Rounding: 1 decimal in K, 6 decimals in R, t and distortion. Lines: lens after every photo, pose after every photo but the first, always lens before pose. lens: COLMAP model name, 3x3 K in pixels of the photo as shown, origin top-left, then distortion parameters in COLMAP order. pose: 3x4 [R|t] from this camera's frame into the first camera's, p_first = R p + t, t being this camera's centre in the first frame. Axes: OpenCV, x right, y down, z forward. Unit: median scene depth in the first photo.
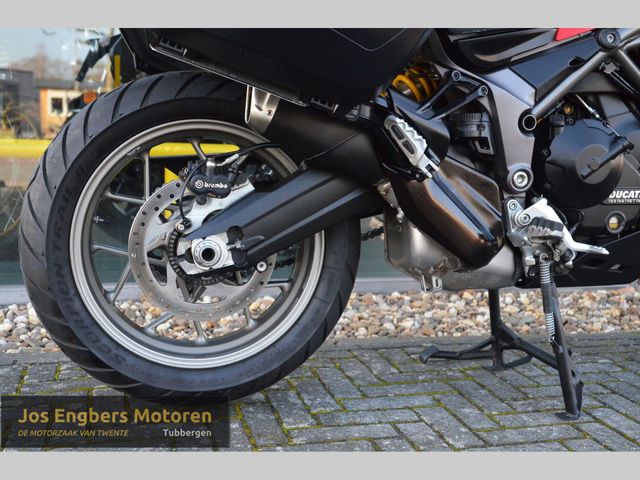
lens RADIAL K [[782.1, 0, 320.0], [0, 782.1, 240.0], [0, 0, 1]] dist [-0.040225, 0.247659]
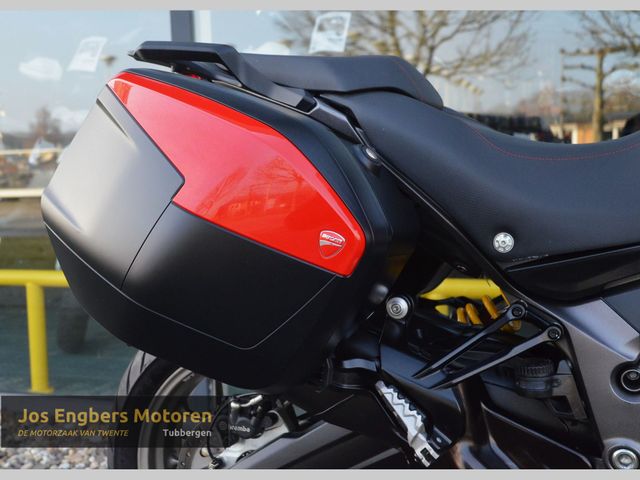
lens RADIAL K [[782.1, 0, 320.0], [0, 782.1, 240.0], [0, 0, 1]] dist [-0.040225, 0.247659]
pose [[0.802715, 0.000559, -0.596362, 0.458736], [-0.025169, 0.999140, -0.032942, -0.243847], [0.595831, 0.041453, 0.802039, 0.274338]]
